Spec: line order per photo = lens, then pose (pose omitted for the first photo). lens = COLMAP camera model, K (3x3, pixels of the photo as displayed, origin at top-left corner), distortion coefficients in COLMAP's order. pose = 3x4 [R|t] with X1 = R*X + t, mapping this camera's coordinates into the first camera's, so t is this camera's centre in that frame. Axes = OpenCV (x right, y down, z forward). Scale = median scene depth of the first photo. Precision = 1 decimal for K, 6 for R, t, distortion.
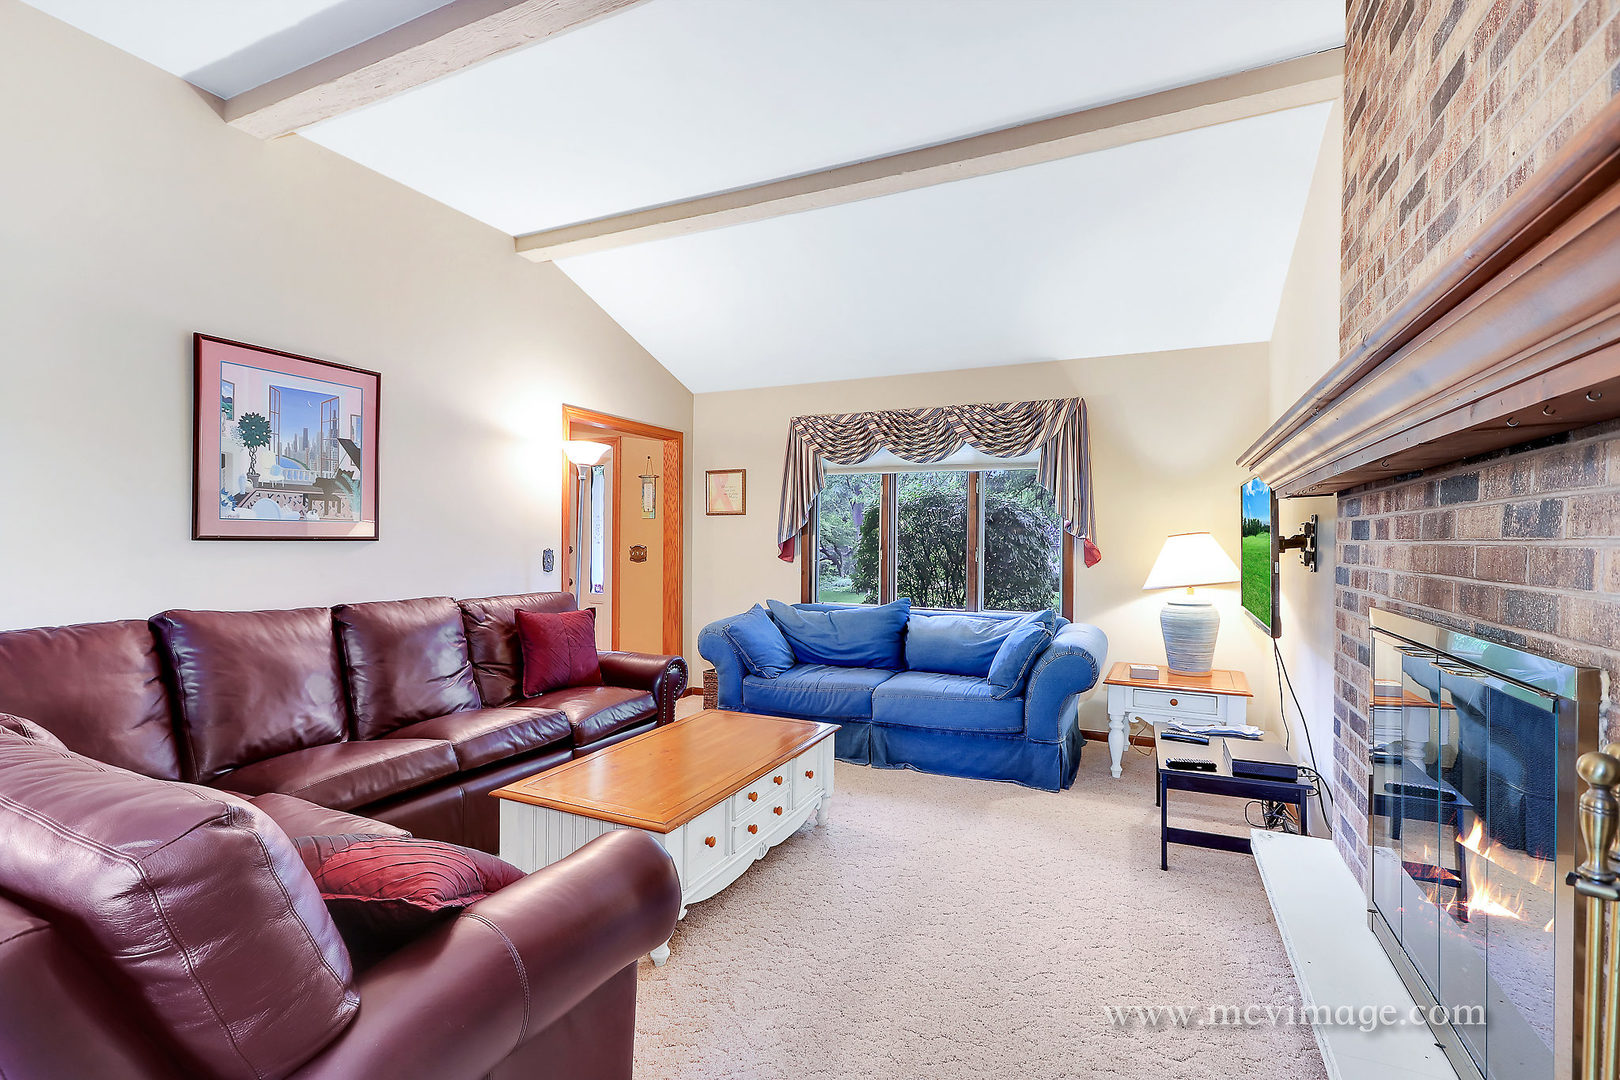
lens RADIAL K [[744.0, 0, 803.8], [0, 744.0, 548.1], [0, 0, 1]] dist [0.005861, 0.001009]
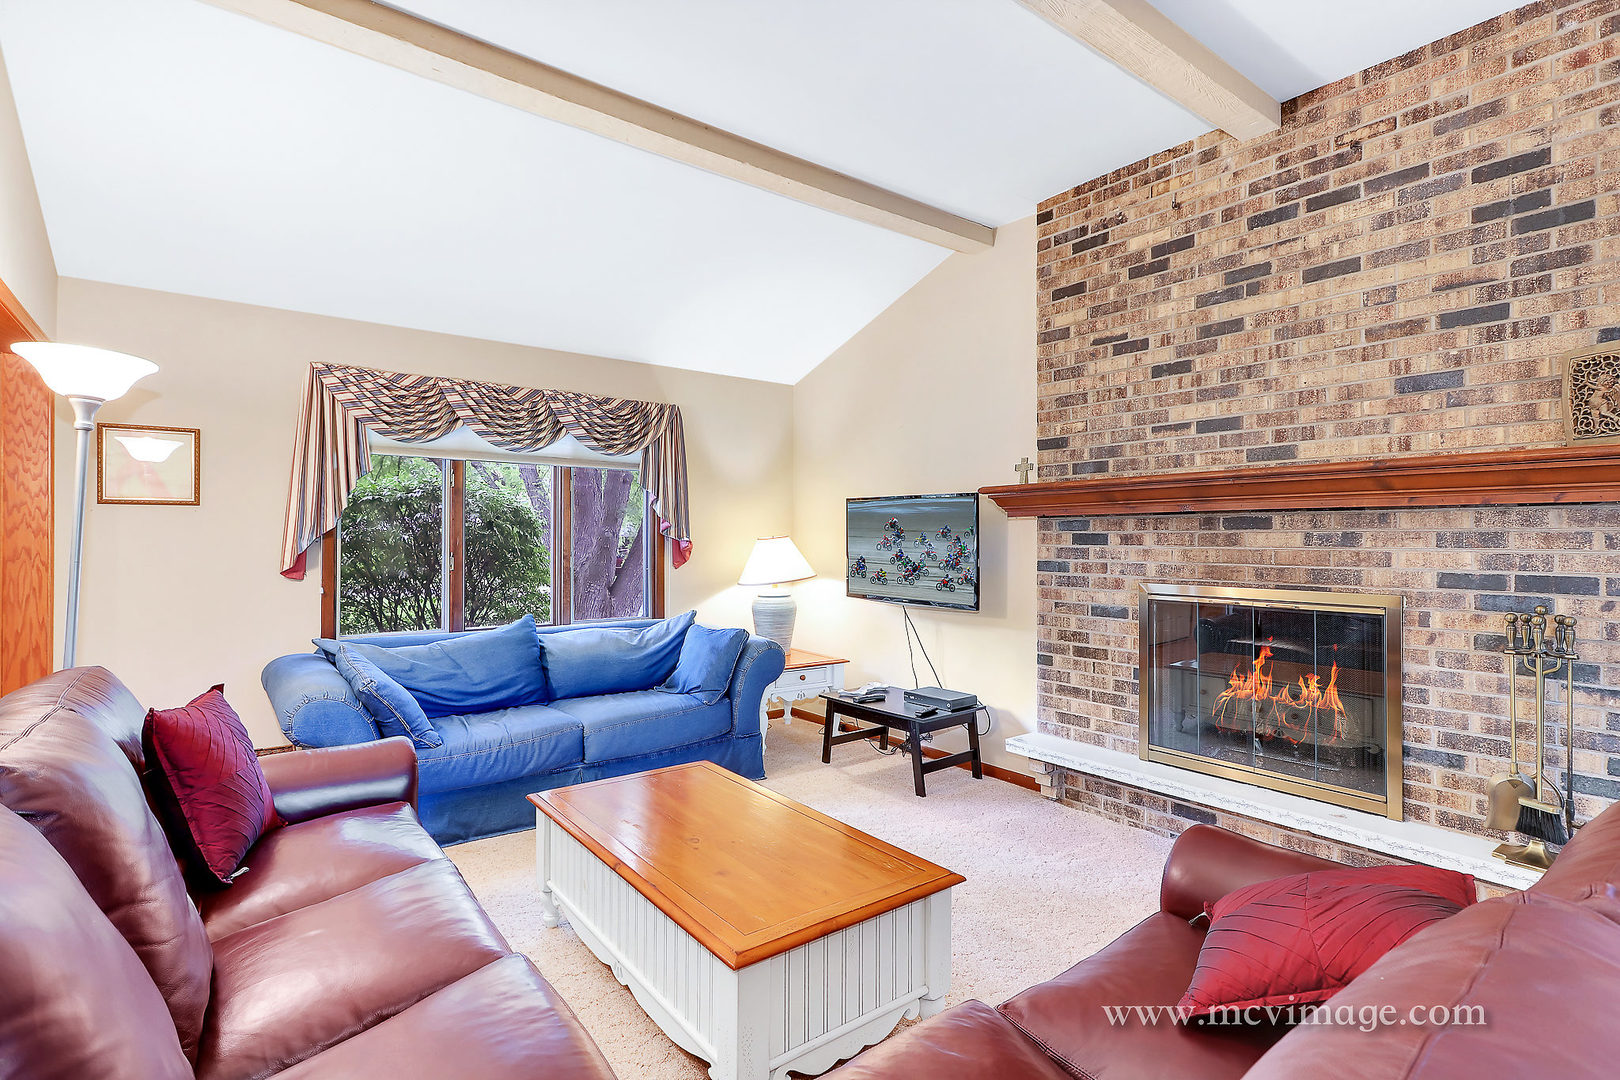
lens RADIAL K [[771.6, 0, 798.0], [0, 771.6, 532.4], [0, 0, 1]] dist [0.011843, -0.000052]
pose [[0.471243, -0.002016, 0.882001, -0.476121], [0.012554, 0.999911, -0.004422, -0.016807], [-0.881914, 0.013156, 0.471226, 0.327408]]
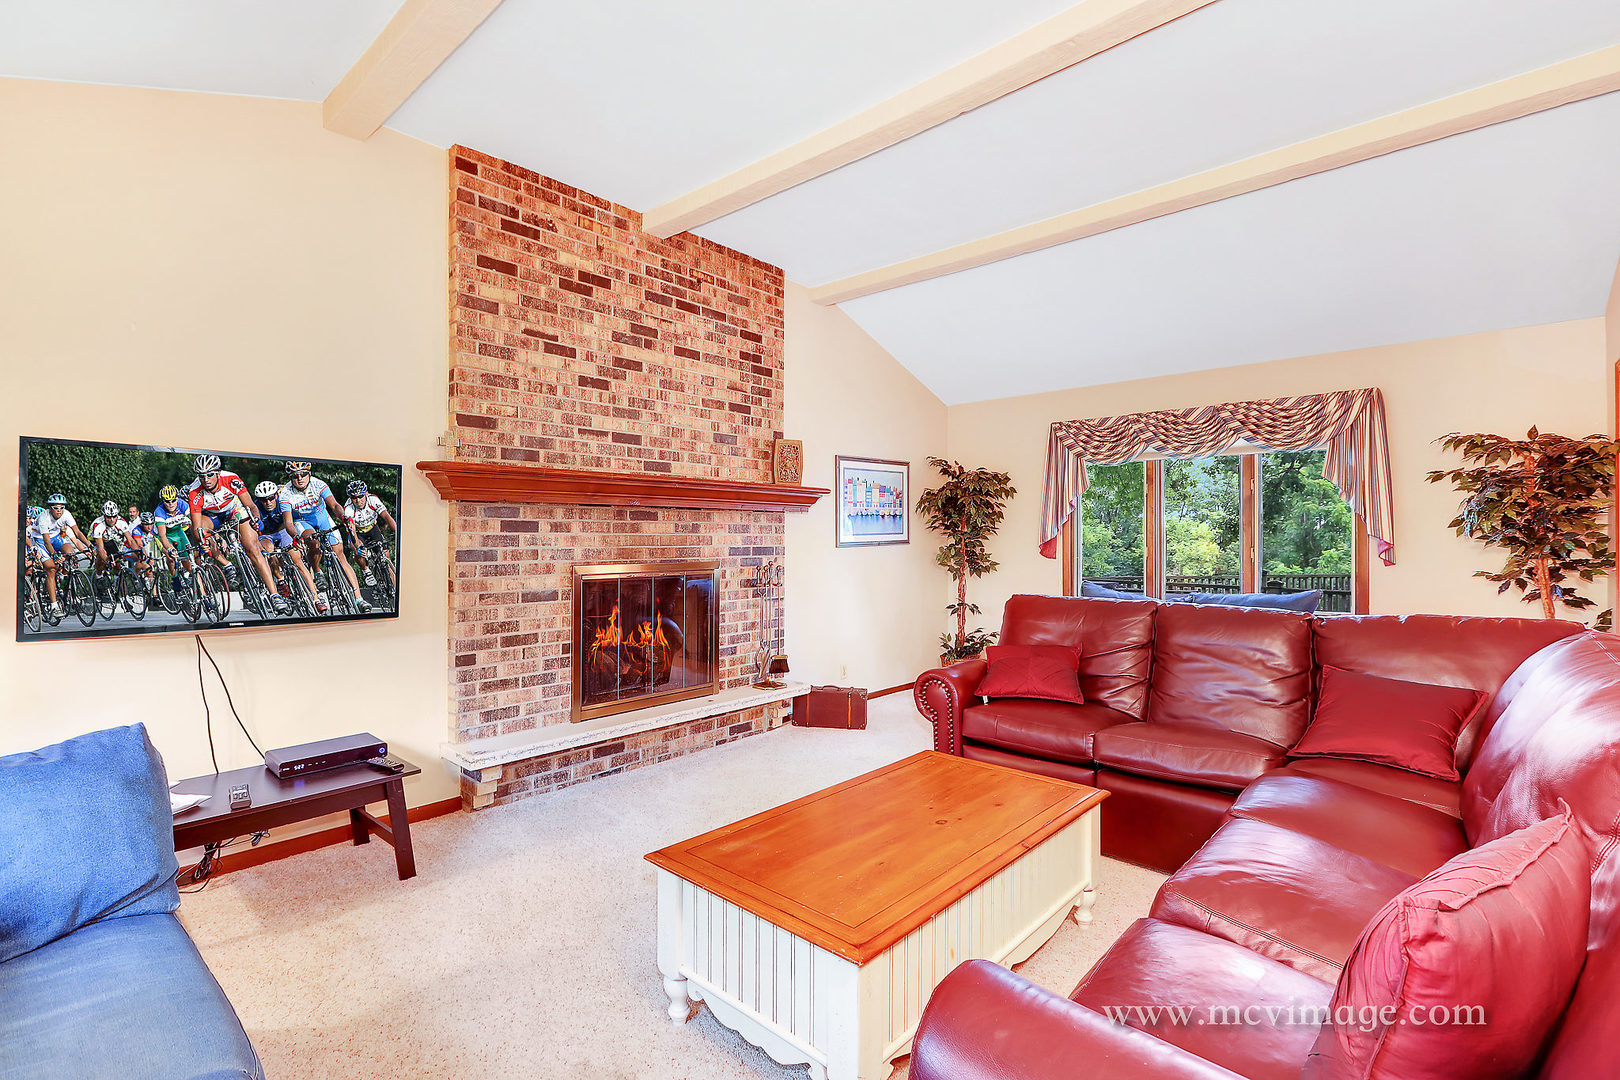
lens RADIAL K [[744.0, 0, 809.8], [0, 744.0, 528.1], [0, 0, 1]] dist [0.005861, 0.001009]
pose [[-0.950890, -0.013500, 0.309234, -0.166779], [-0.012096, 0.999906, 0.006455, -0.016439], [-0.309292, 0.002397, -0.950964, 1.041421]]
